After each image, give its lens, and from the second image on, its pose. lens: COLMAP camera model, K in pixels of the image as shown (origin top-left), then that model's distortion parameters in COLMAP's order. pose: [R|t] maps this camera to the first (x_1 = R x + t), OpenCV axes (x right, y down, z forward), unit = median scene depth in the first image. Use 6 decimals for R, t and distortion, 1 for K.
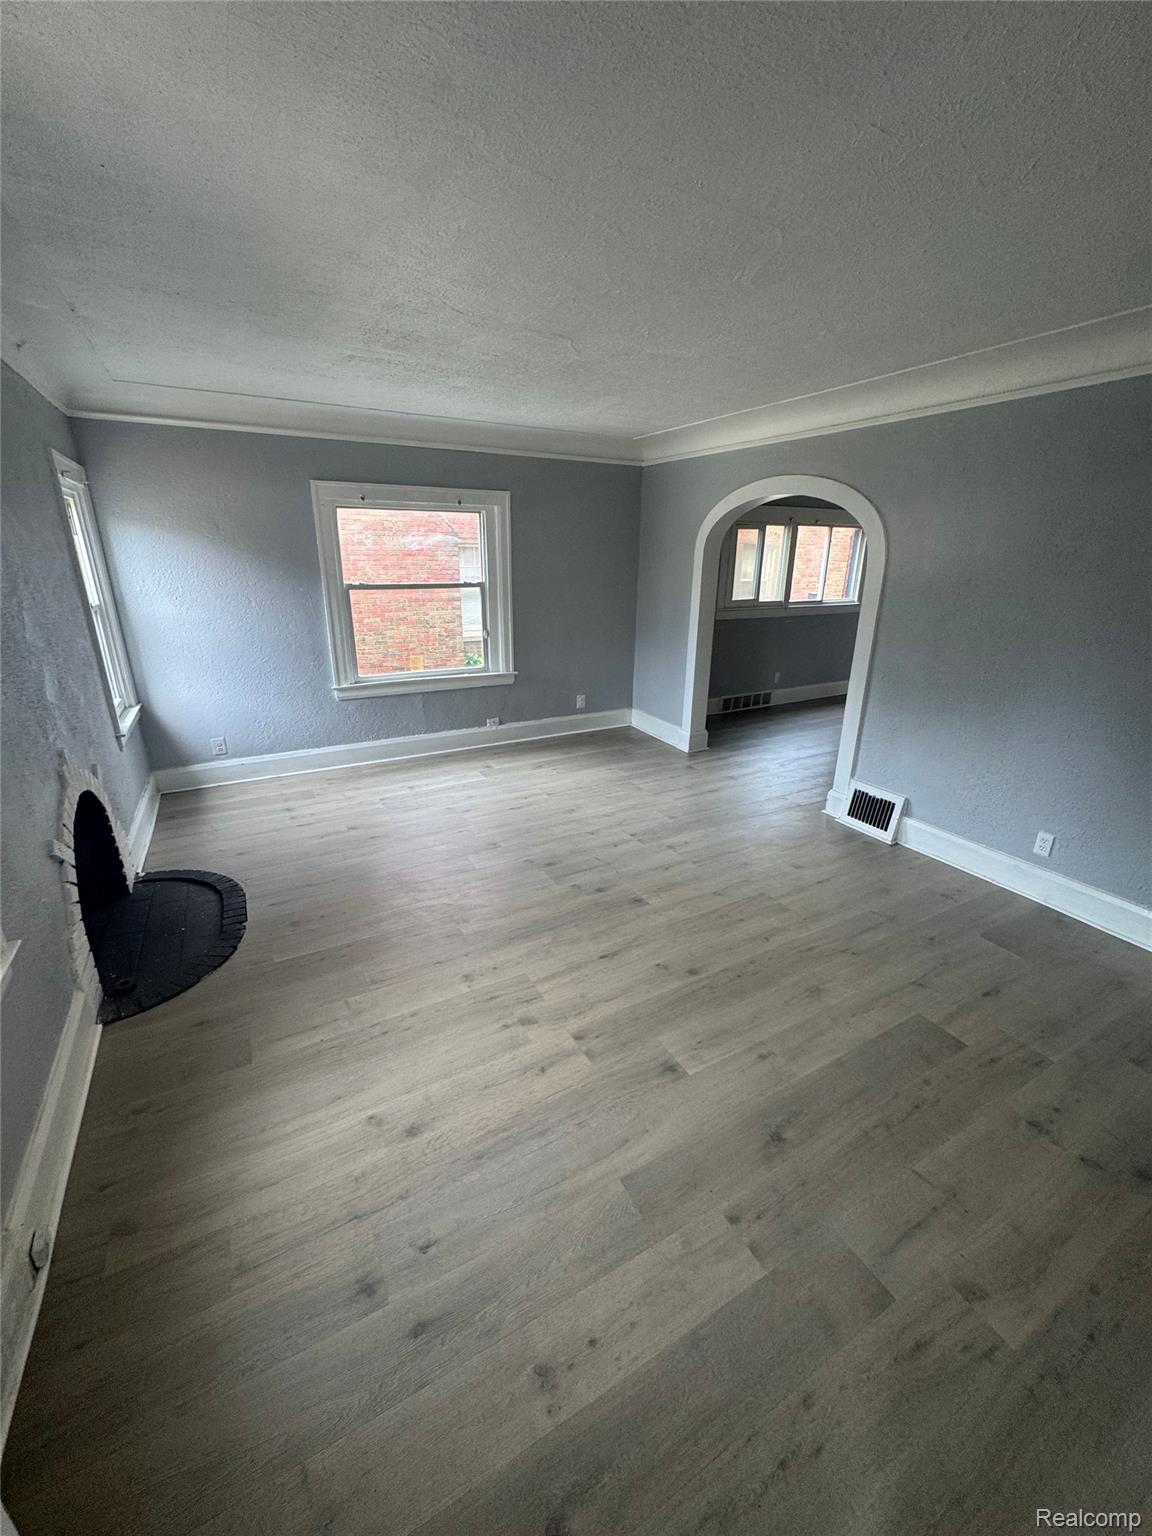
lens RADIAL K [[611.3, 0, 583.1], [0, 611.3, 773.2], [0, 0, 1]] dist [-0.003746, 0.000051]
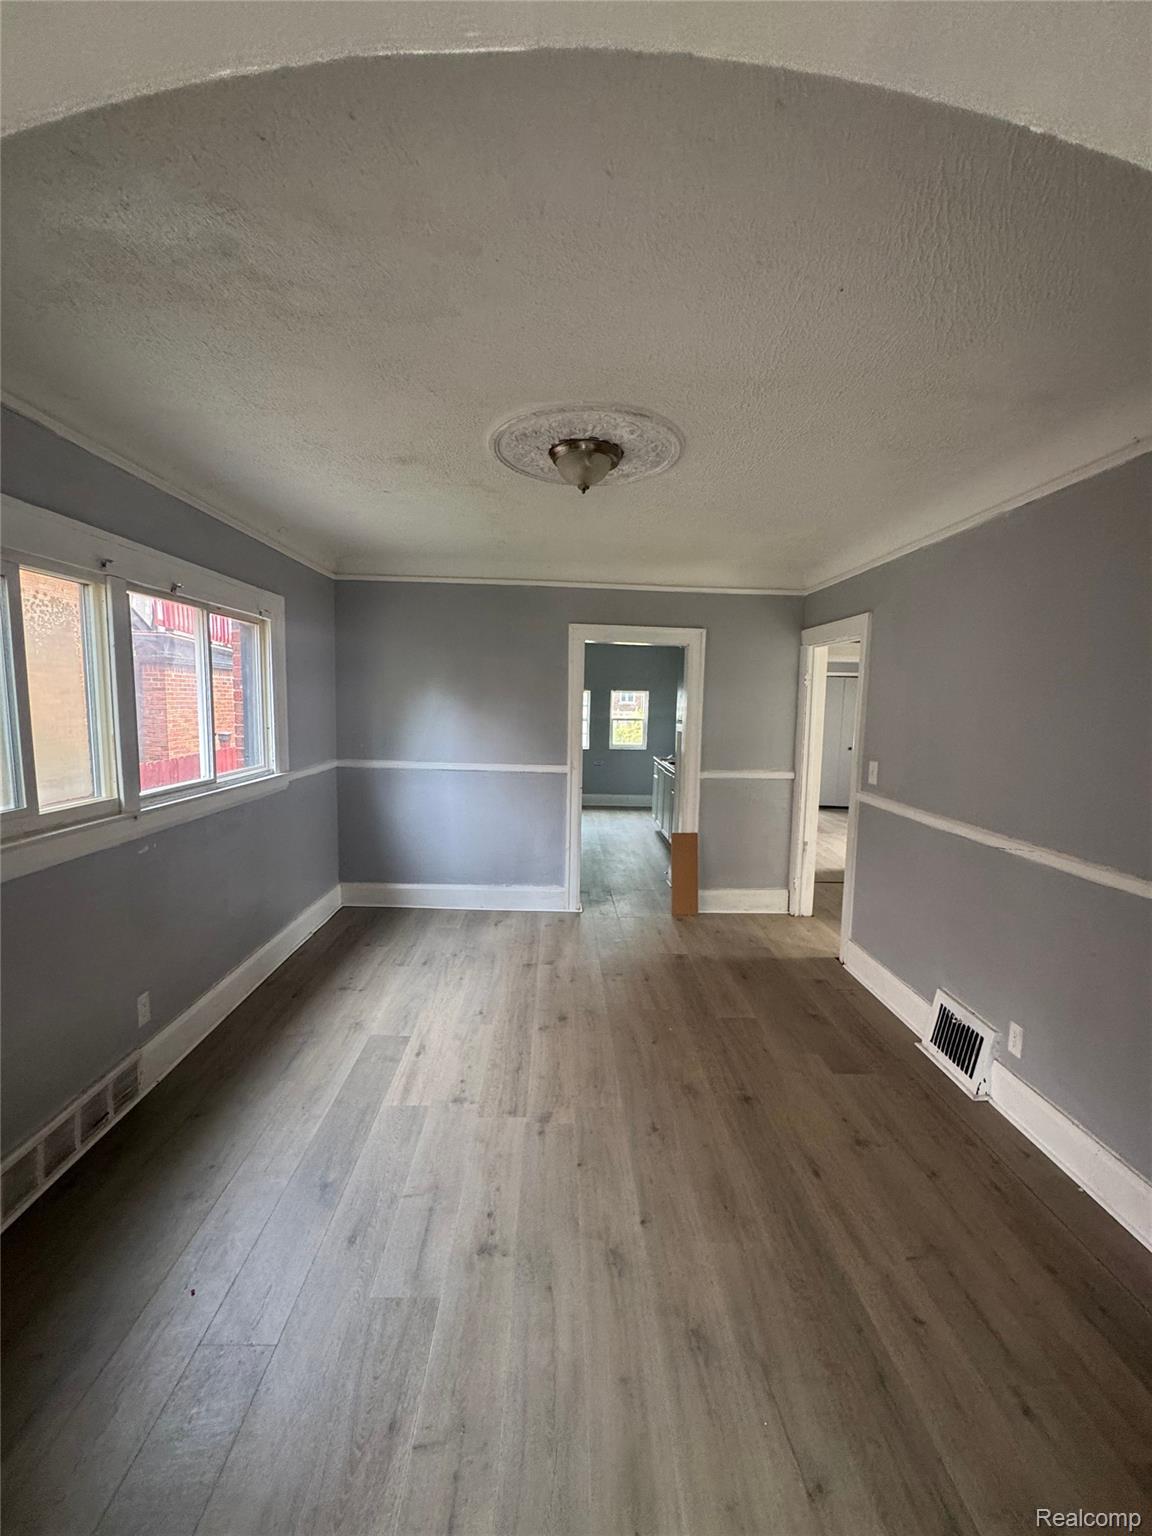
lens RADIAL K [[611.3, 0, 570.3], [0, 611.3, 770.0], [0, 0, 1]] dist [-0.003746, 0.000051]
pose [[0.476778, -0.098283, 0.873512, 0.270192], [0.283993, 0.957661, -0.047257, -0.374662], [-0.831884, 0.270603, 0.484503, 1.112981]]
